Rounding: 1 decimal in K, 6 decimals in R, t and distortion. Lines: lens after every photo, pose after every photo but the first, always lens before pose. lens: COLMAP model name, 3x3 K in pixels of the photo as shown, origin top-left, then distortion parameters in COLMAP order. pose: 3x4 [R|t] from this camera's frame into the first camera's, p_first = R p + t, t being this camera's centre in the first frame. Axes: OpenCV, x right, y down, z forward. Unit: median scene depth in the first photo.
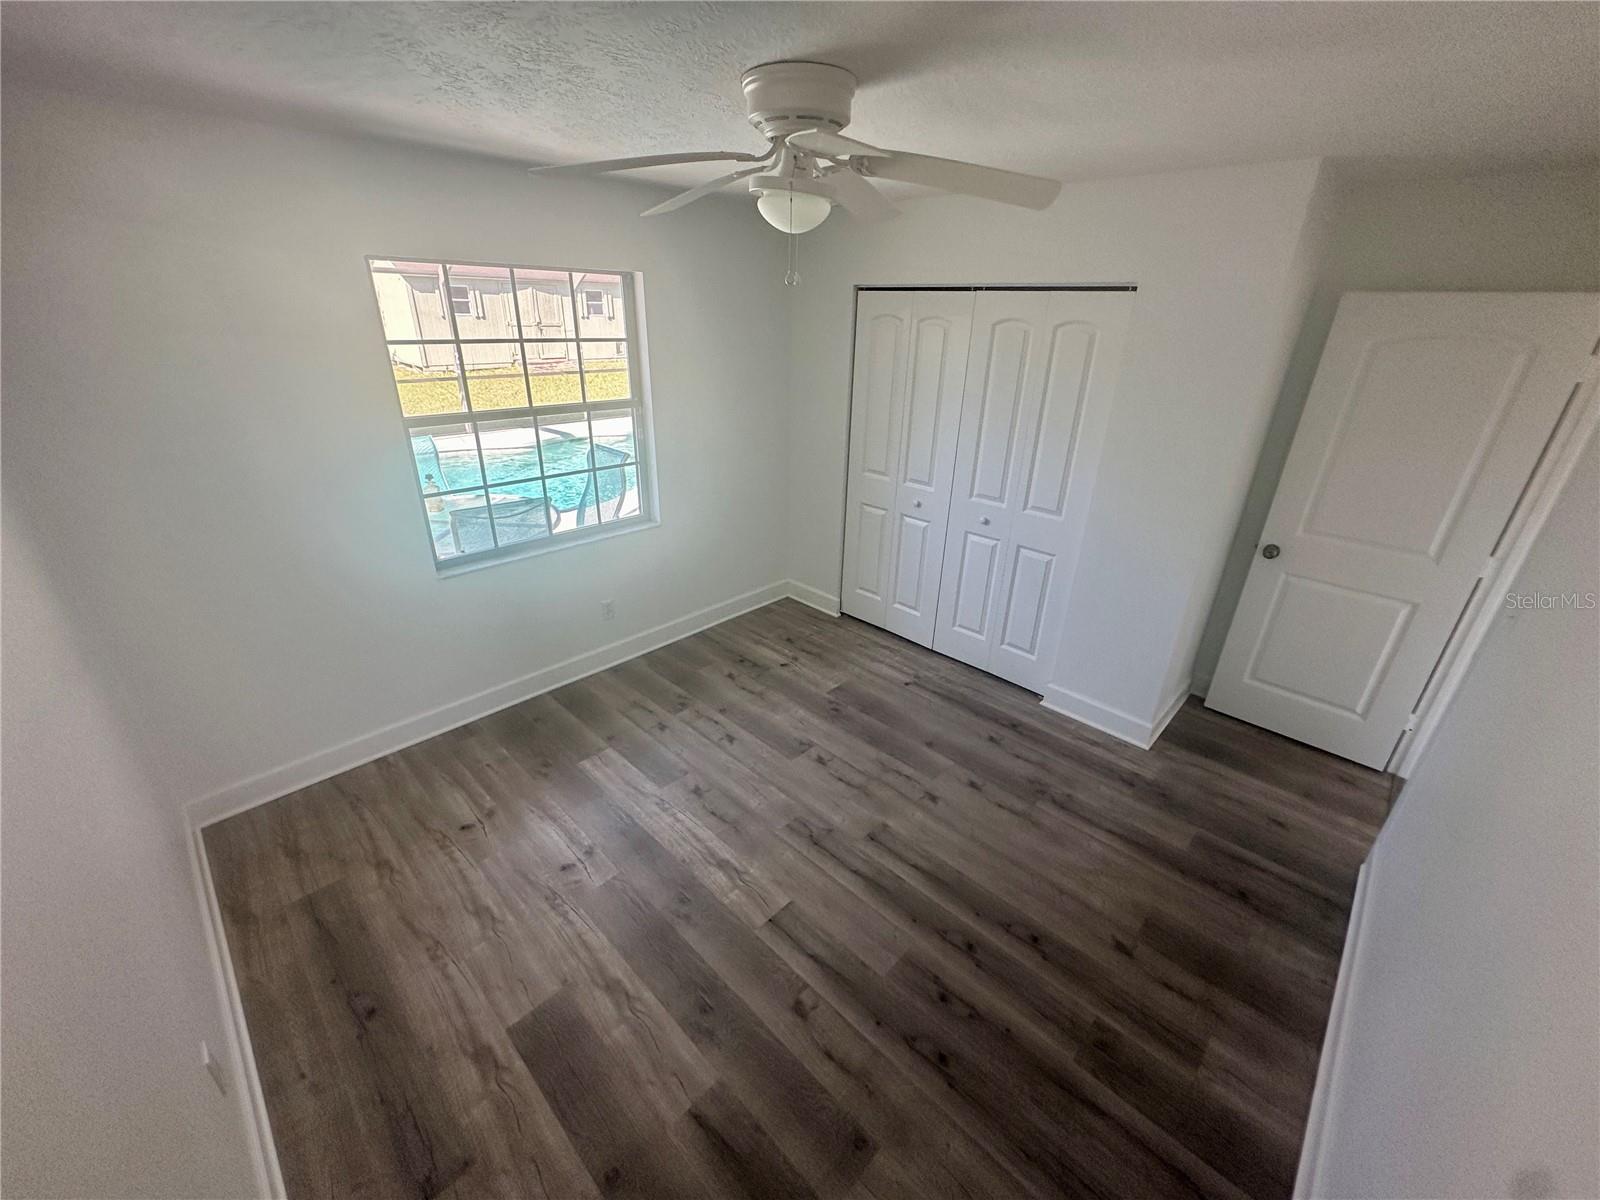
lens RADIAL K [[638.0, 0, 801.4], [0, 638.0, 599.3], [0, 0, 1]] dist [-0.003439, 0.000180]
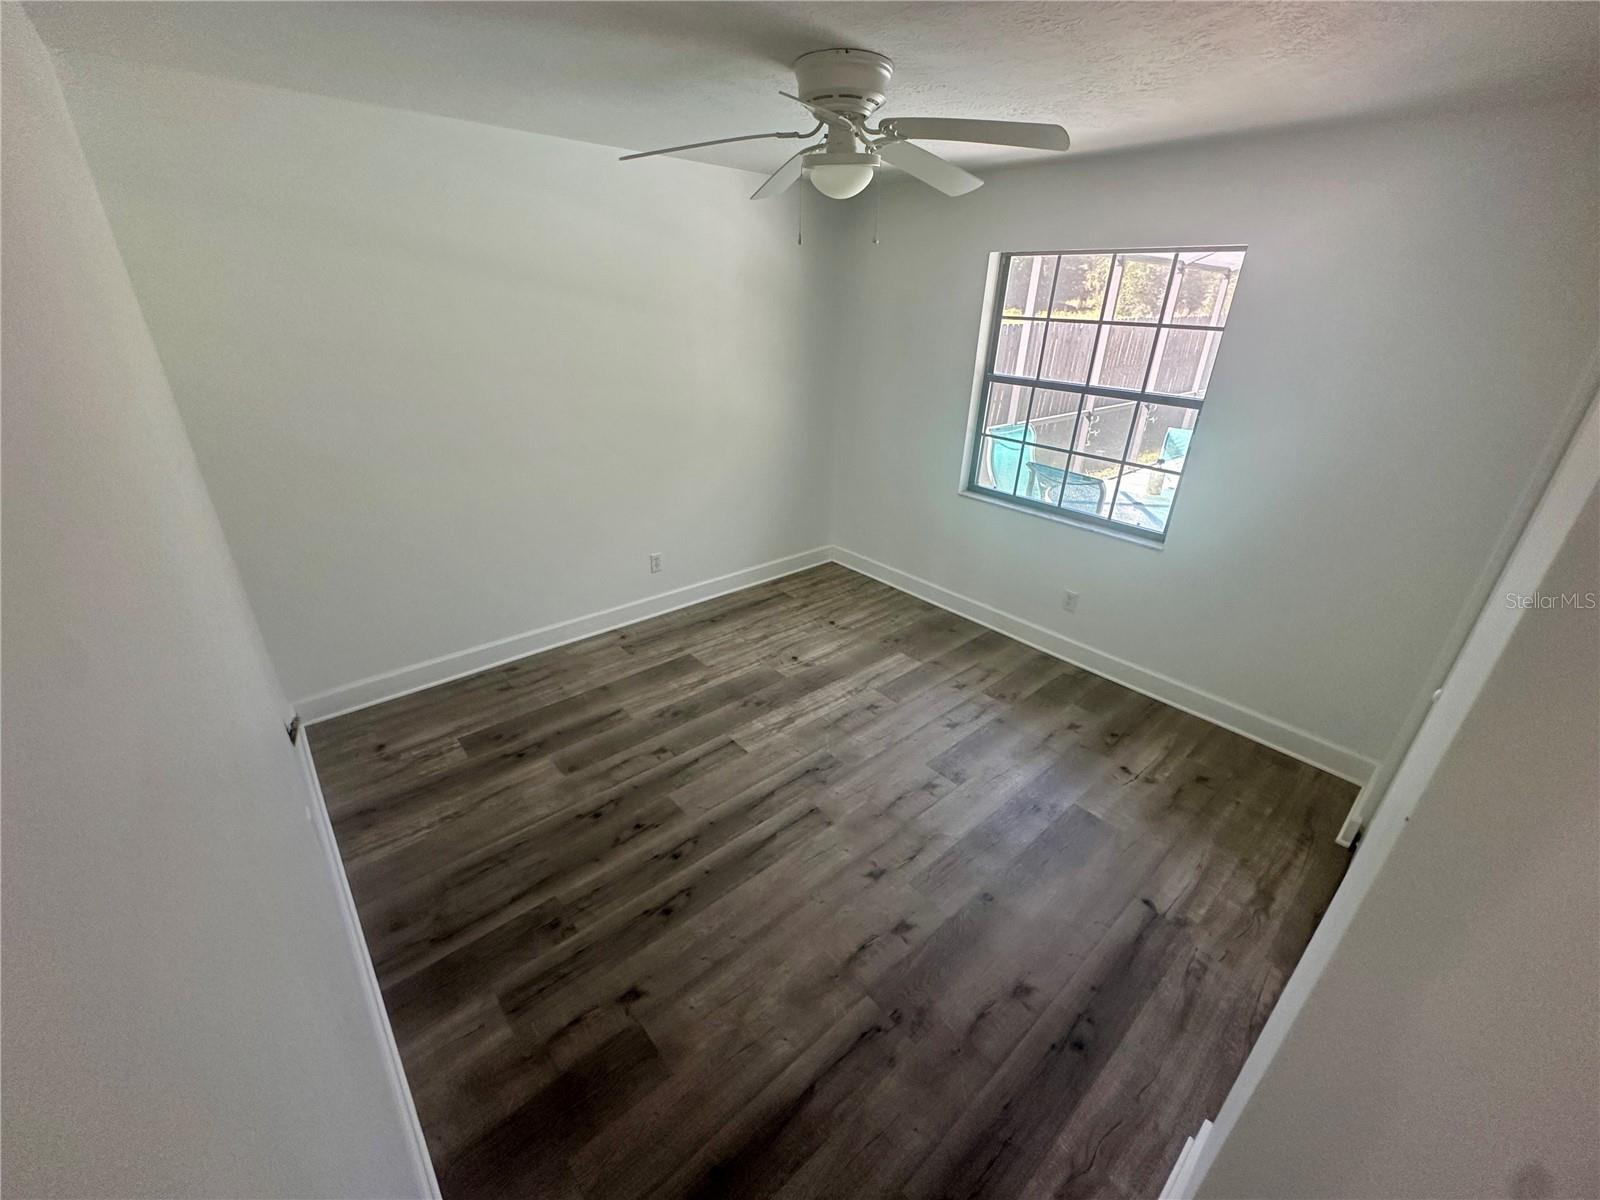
lens RADIAL K [[638.0, 0, 801.4], [0, 638.0, 599.3], [0, 0, 1]] dist [-0.003439, 0.000180]
pose [[-0.077949, 0.402970, -0.911887, 0.847950], [-0.440060, 0.806835, 0.394164, -0.259506], [0.894579, 0.432010, 0.114439, 0.705845]]
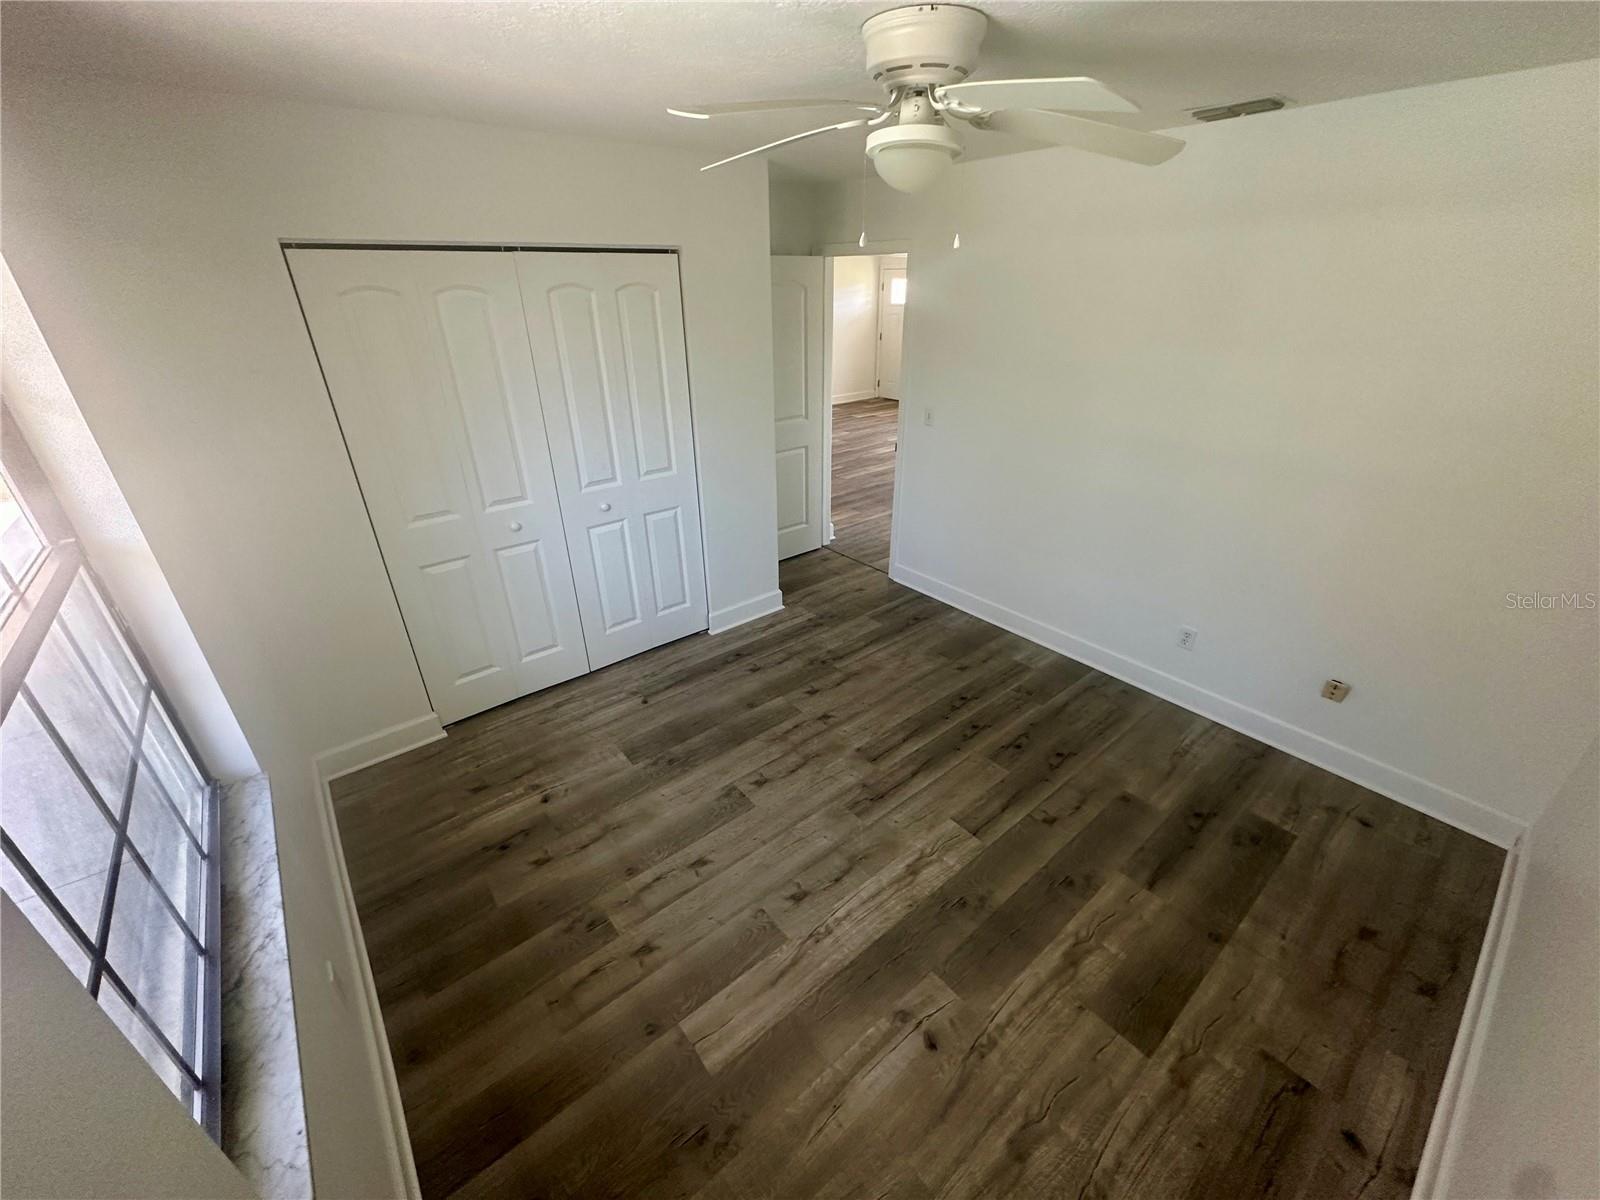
lens RADIAL K [[638.0, 0, 801.4], [0, 638.0, 599.3], [0, 0, 1]] dist [-0.003439, 0.000180]
pose [[0.112475, -0.468436, 0.876309, -0.719237], [0.423294, 0.820469, 0.384257, -0.322650], [-0.898983, 0.327717, 0.290569, 0.675164]]
